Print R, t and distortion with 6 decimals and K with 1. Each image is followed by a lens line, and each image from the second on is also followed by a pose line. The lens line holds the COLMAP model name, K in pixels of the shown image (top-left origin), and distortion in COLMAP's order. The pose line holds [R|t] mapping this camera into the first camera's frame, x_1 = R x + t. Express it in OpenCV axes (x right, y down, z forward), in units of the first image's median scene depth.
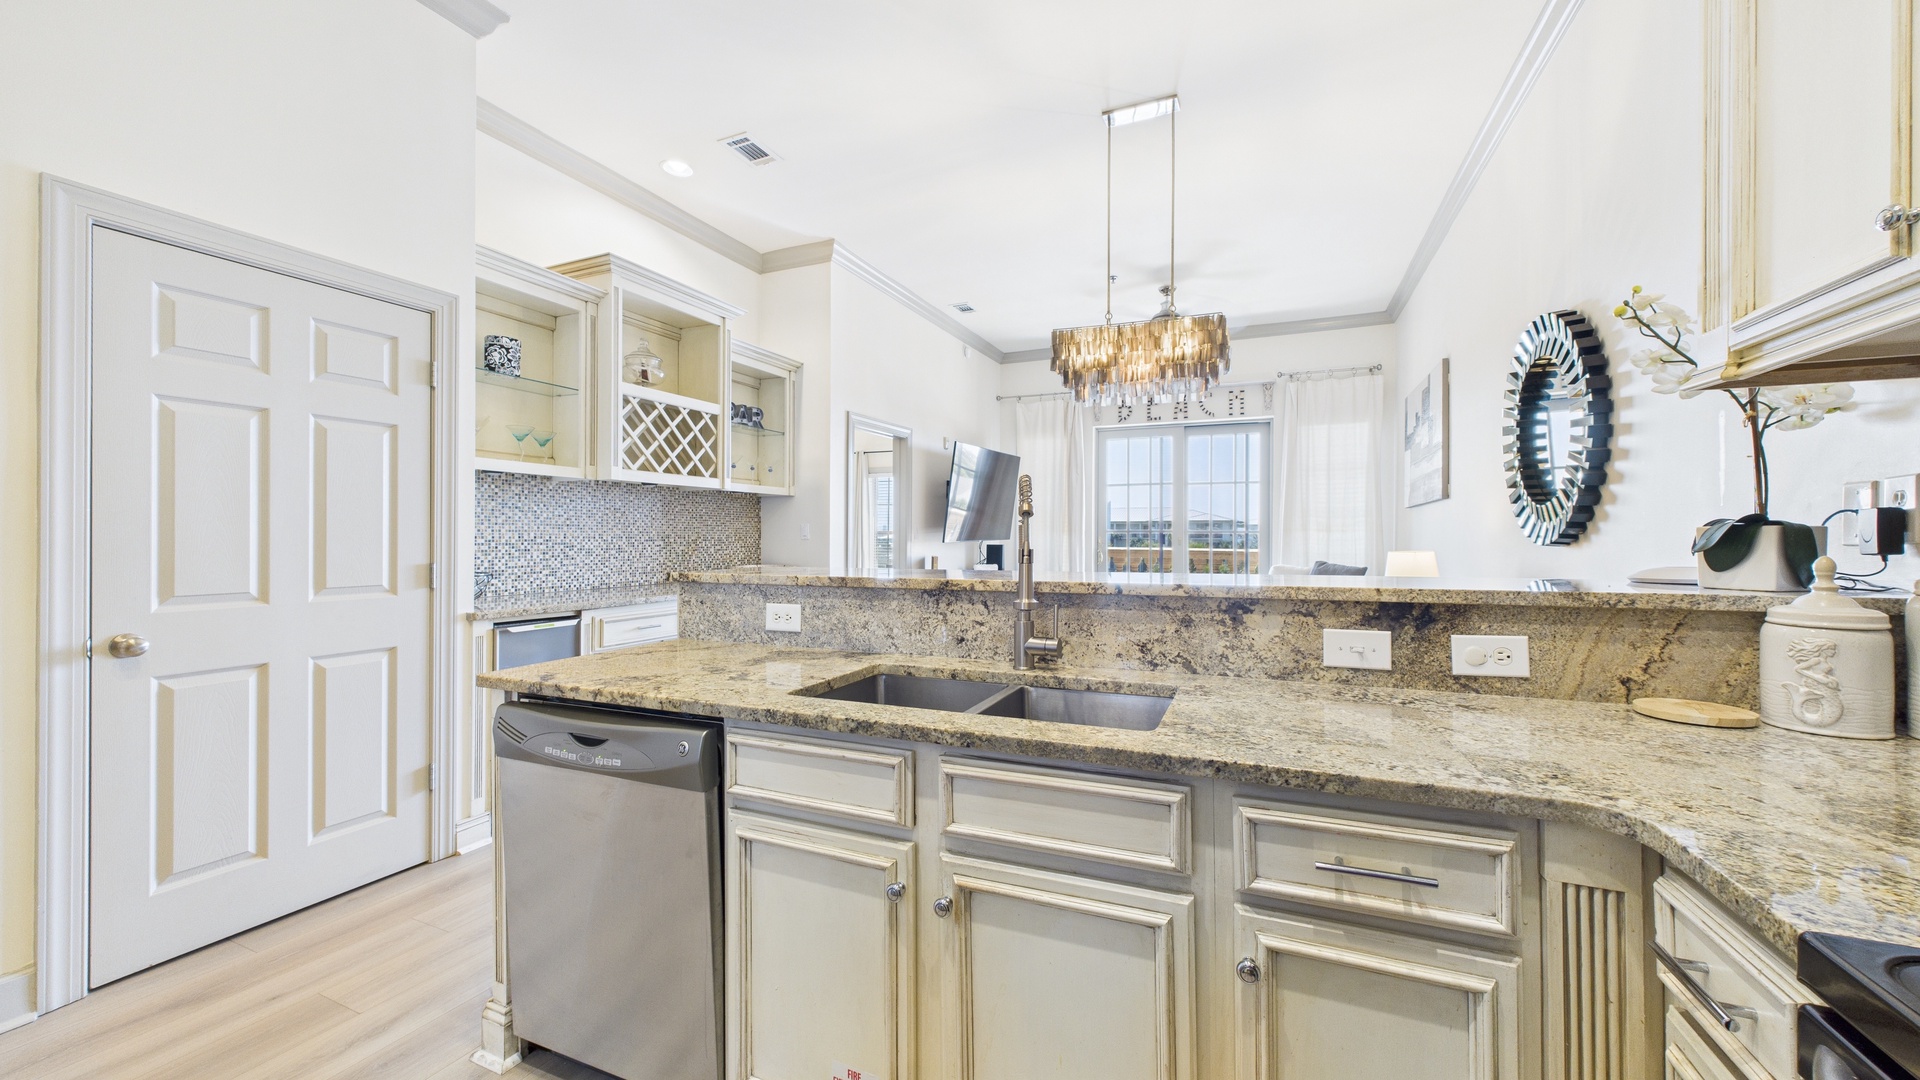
lens RADIAL K [[705.2, 0, 965.6], [0, 705.2, 534.4], [0, 0, 1]] dist [0.002458, 0.000140]
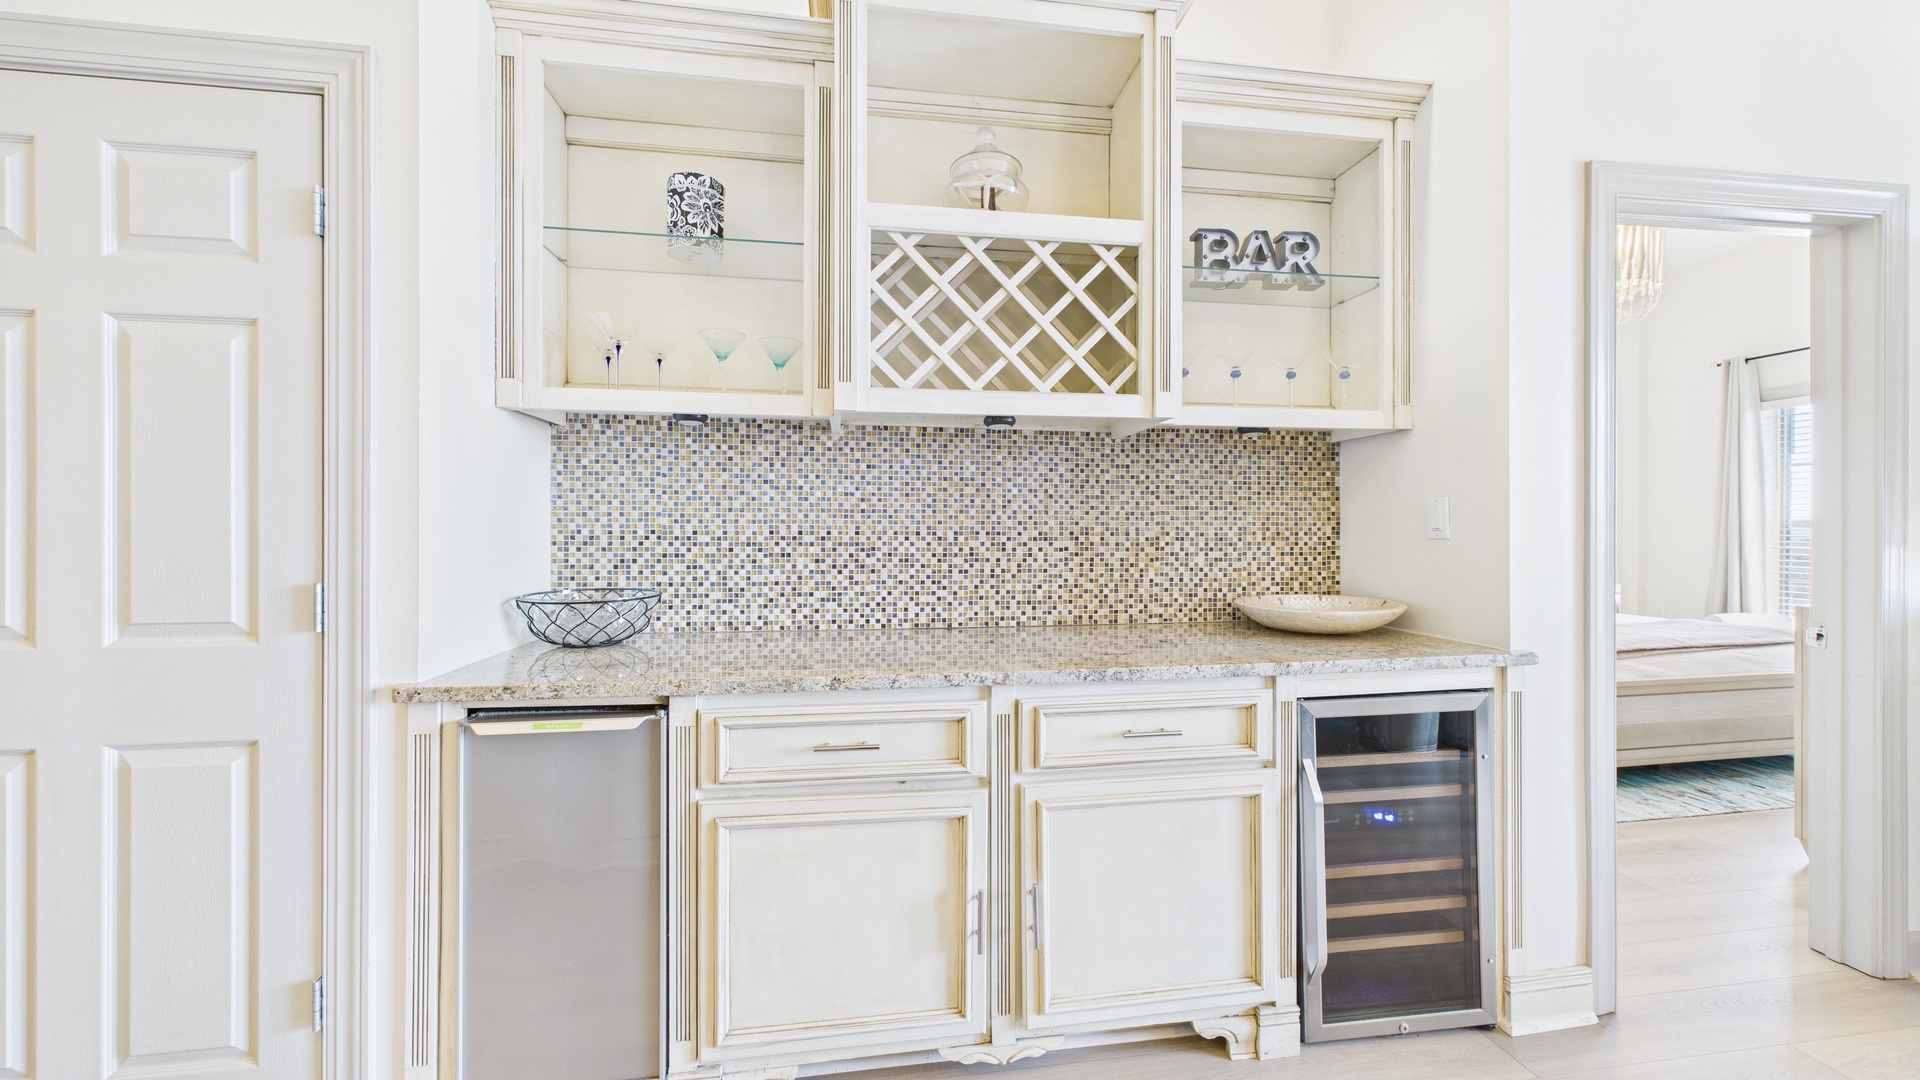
lens RADIAL K [[705.2, 0, 963.9], [0, 705.2, 530.4], [0, 0, 1]] dist [0.002458, 0.000140]
pose [[0.531738, -0.002696, -0.846905, -0.048242], [0.002829, 0.999995, -0.001407, 0.003080], [0.846904, -0.001647, 0.531743, 0.711149]]
